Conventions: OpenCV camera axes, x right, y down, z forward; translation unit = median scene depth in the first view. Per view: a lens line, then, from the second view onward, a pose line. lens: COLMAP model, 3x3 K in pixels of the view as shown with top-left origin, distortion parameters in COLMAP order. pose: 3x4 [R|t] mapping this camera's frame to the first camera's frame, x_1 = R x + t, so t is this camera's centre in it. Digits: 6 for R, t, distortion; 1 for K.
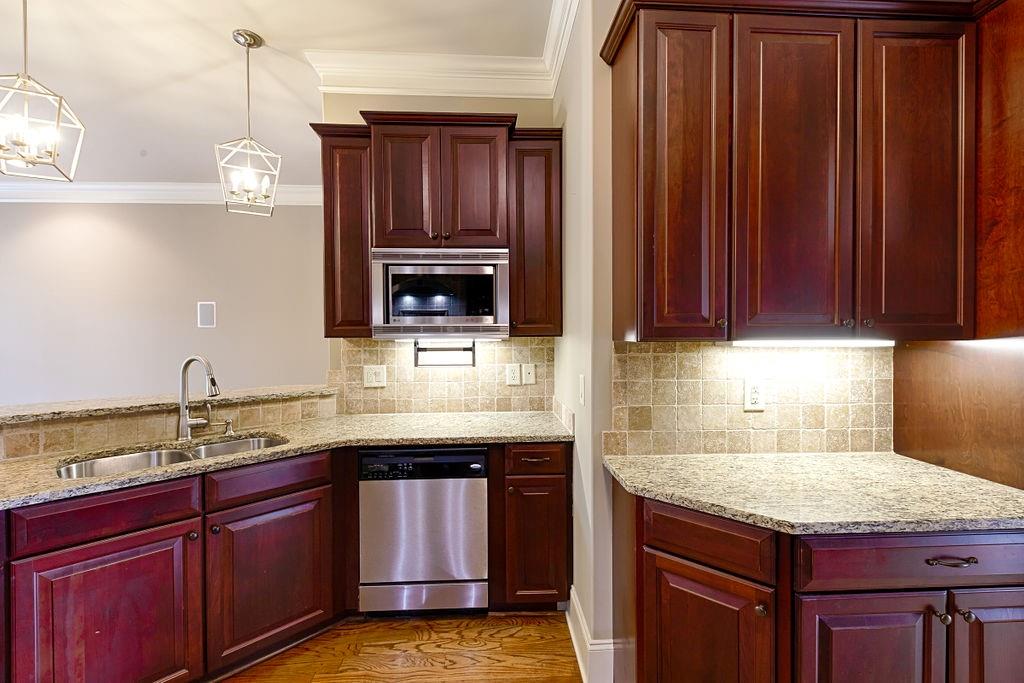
lens RADIAL K [[451.5, 0, 514.1], [0, 451.5, 338.8], [0, 0, 1]] dist [0.008117, -0.000949]
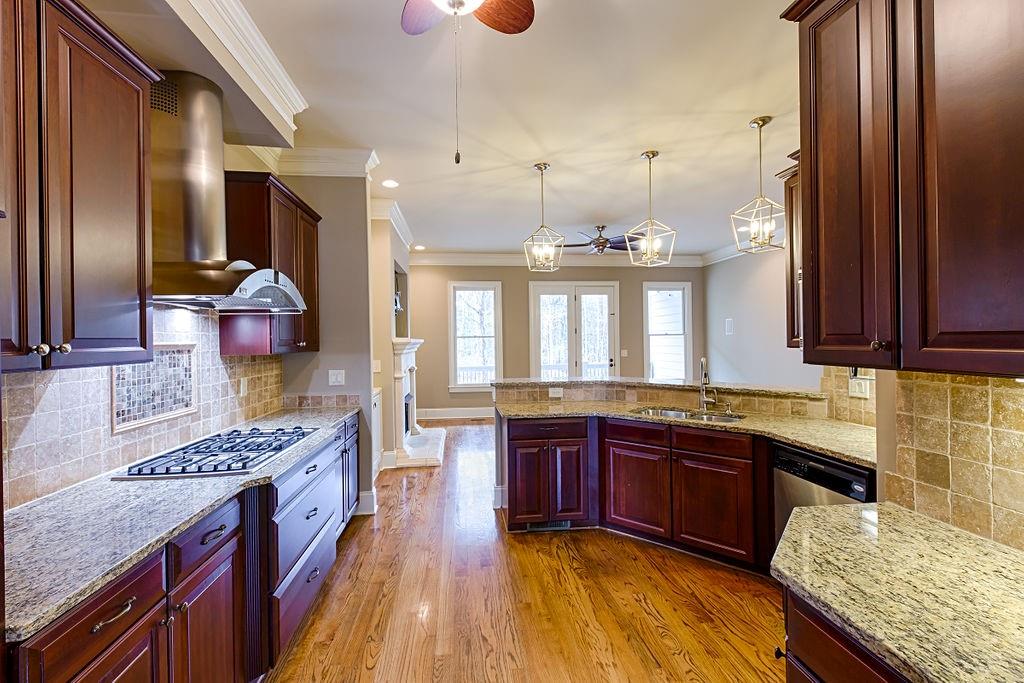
lens RADIAL K [[451.5, 0, 509.3], [0, 451.5, 339.7], [0, 0, 1]] dist [0.008117, -0.000949]
pose [[0.060476, 0.004231, -0.998161, 0.818292], [0.004042, 0.999982, 0.004483, -0.035919], [0.998161, -0.004306, 0.060458, 0.213625]]
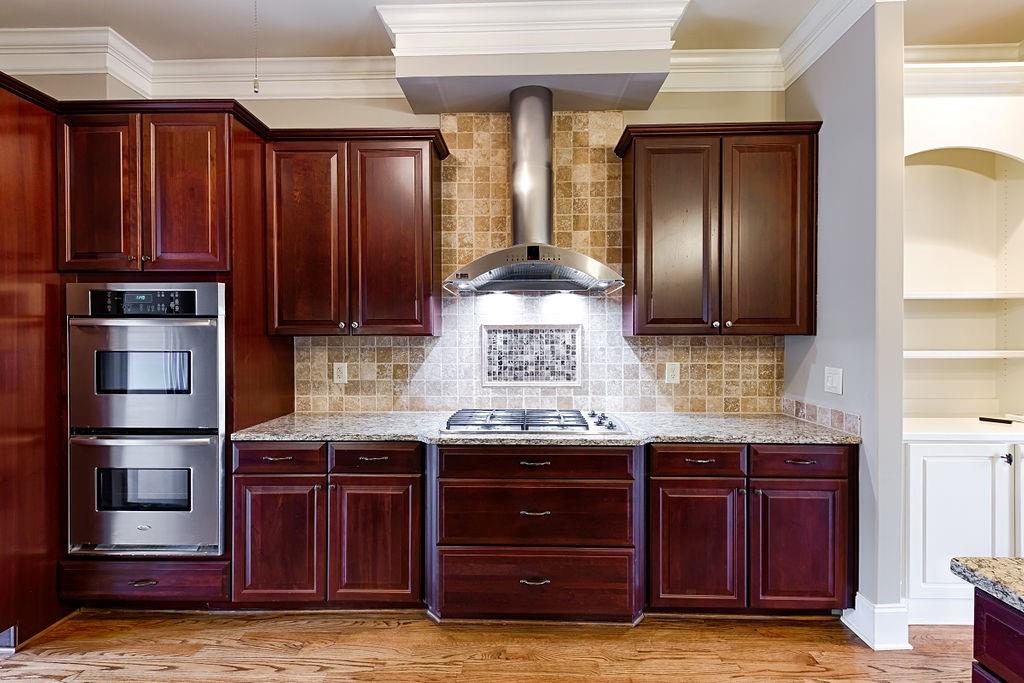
lens RADIAL K [[451.5, 0, 515.2], [0, 451.5, 338.1], [0, 0, 1]] dist [0.008117, -0.000949]
pose [[-0.997654, 0.007524, 0.068050, -0.312404], [0.008437, 0.999878, 0.013133, -0.001668], [-0.067943, 0.013676, -0.997595, 0.760401]]
